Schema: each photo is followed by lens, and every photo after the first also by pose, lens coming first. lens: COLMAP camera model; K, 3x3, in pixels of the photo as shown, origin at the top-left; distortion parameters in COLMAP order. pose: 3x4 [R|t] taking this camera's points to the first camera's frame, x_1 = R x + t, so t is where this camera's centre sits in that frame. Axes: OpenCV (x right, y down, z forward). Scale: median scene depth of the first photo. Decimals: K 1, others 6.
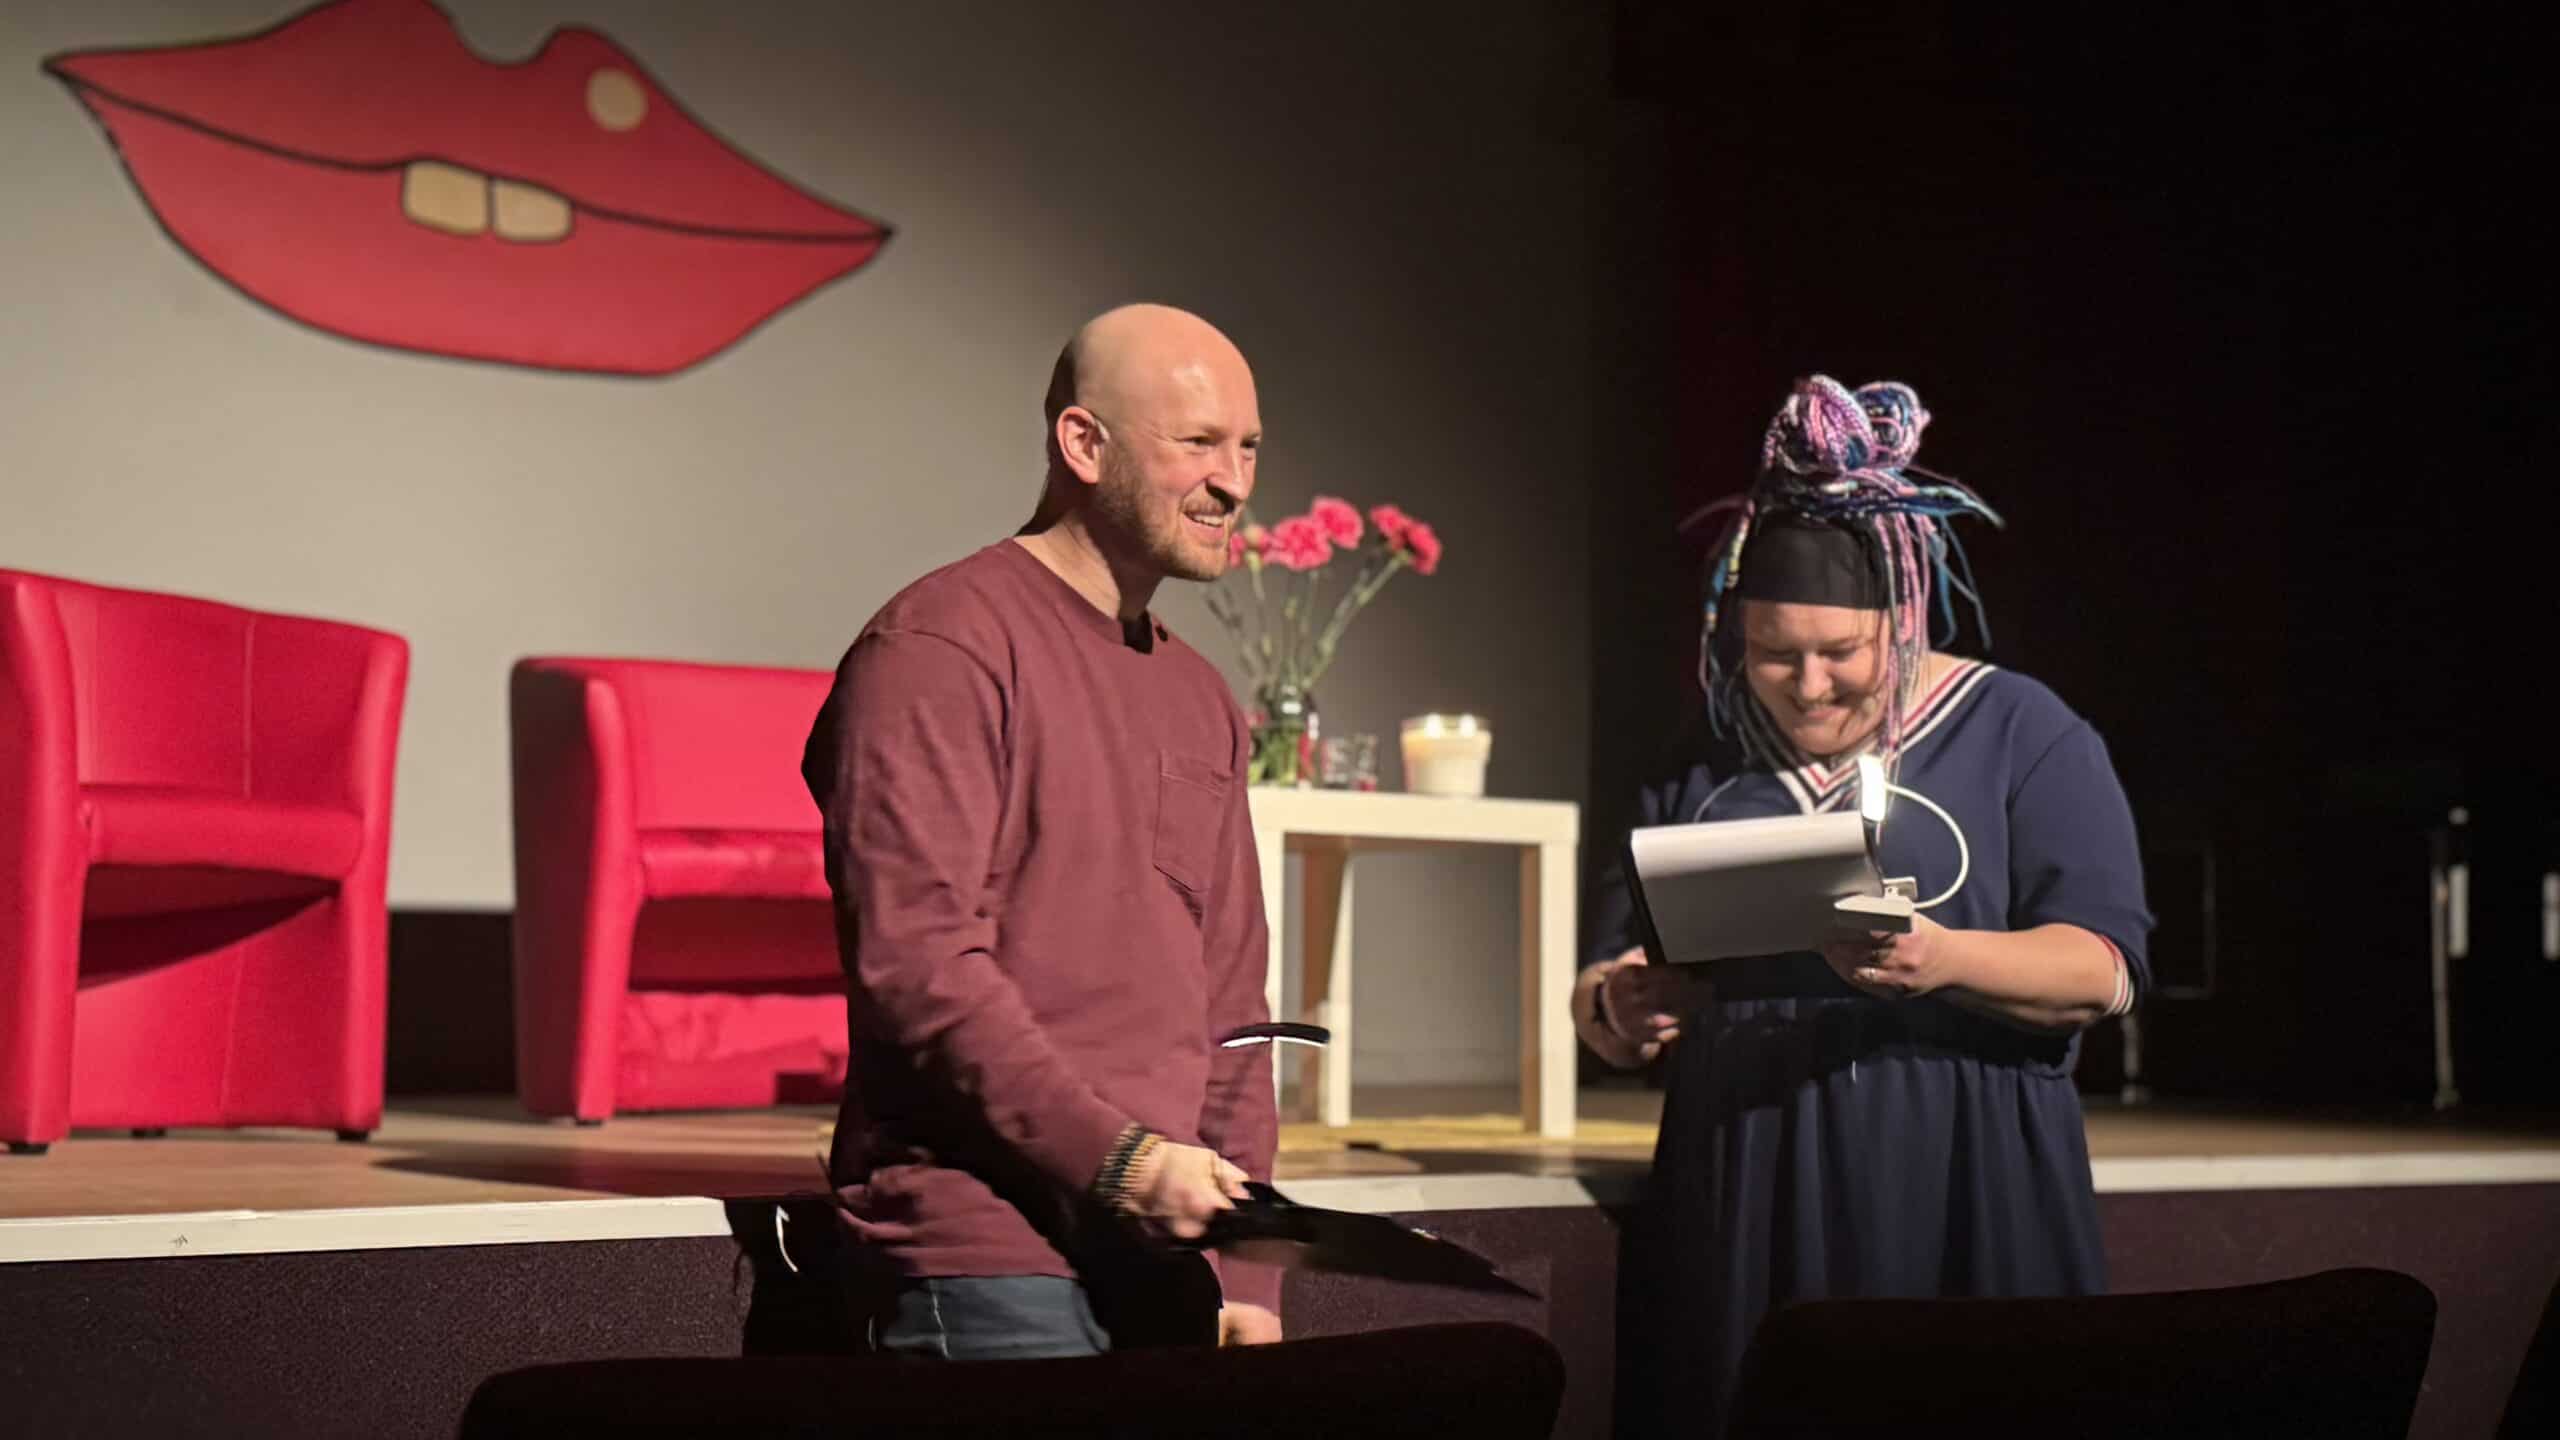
lens RADIAL K [[3427.2, 0, 1276.6], [0, 3427.2, 705.5], [0, 0, 1]] dist [0.124198, 0.000000]
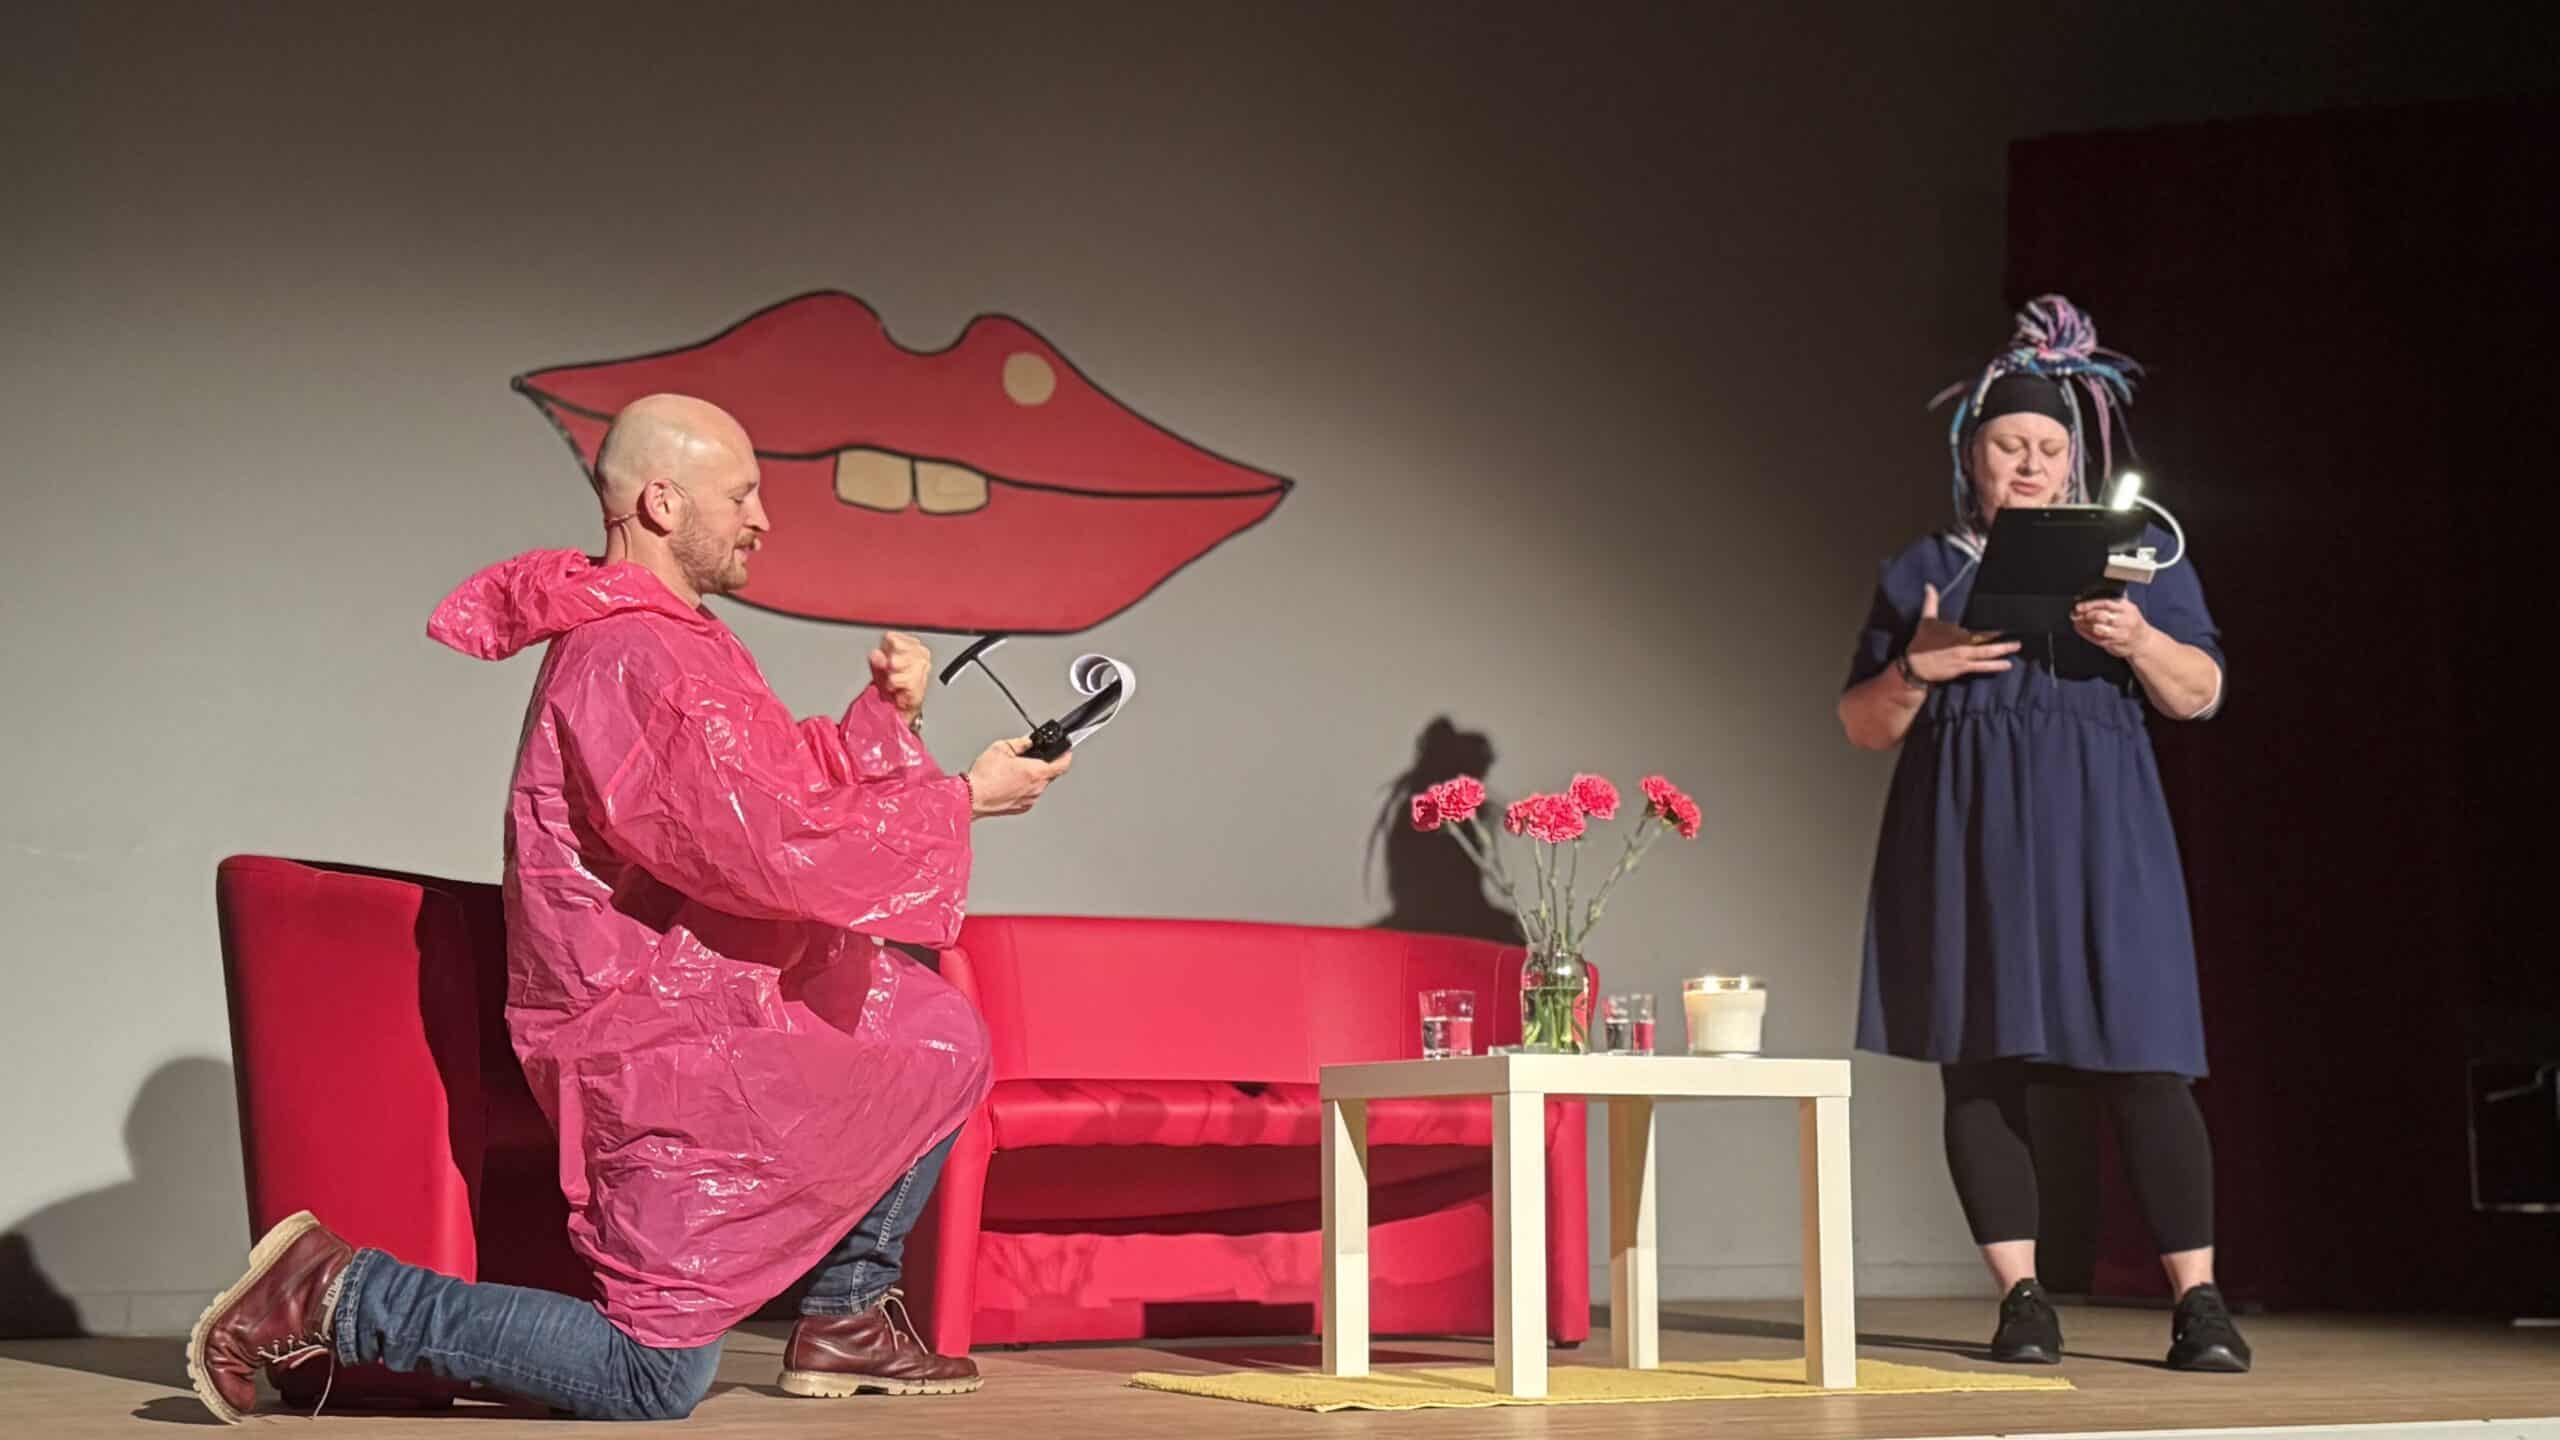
lens RADIAL K [[3427.2, 0, 1294.0], [0, 3427.2, 708.1], [0, 0, 1]] dist [0.124198, 0.000000]
pose [[0.986247, -0.029565, -0.162611, 0.094390], [0.021913, 0.998575, -0.048653, -0.029844], [0.163818, 0.044421, 0.985490, -0.051928]]
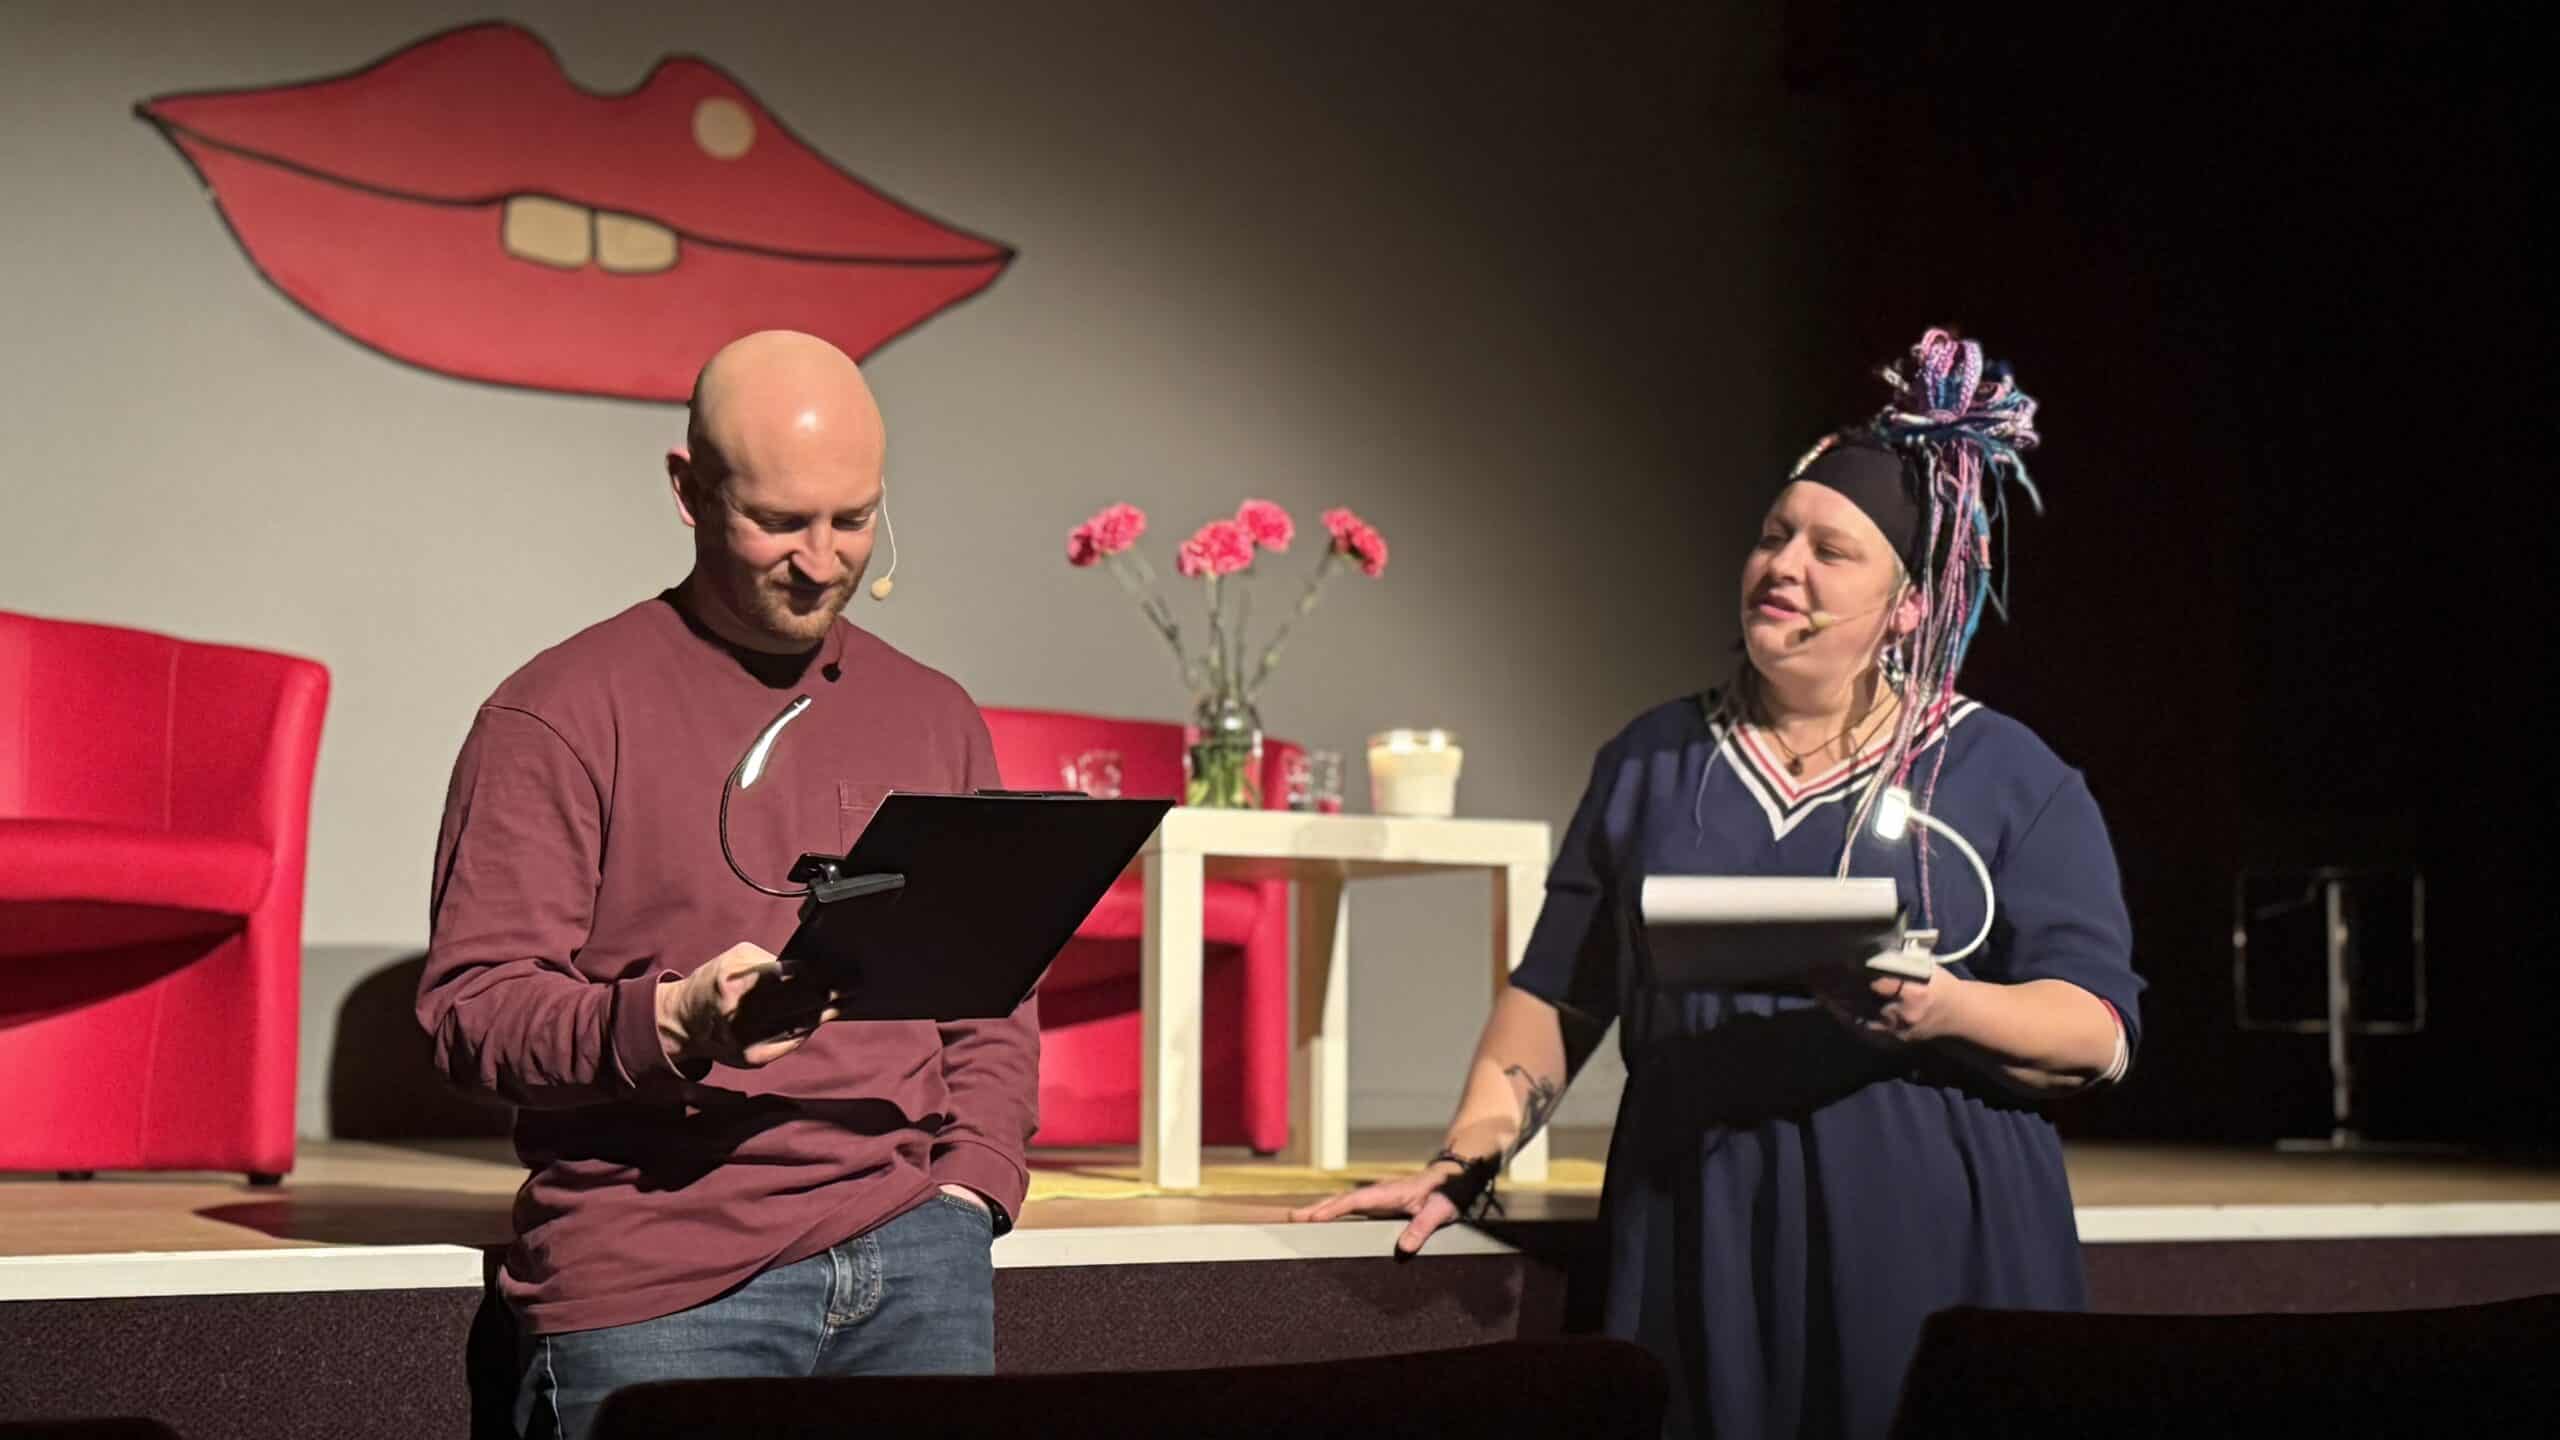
lens RADIAL K [[3427.2, 0, 1277.2], [0, 3427.2, 692.9], [0, 0, 1]] dist [0.124198, 0.000000]
pose [[0.992765, -0.015533, -0.119067, 0.126169], [0.013602, 0.999763, -0.017015, 0.008299], [0.119303, 0.015273, 0.992740, 0.065363]]
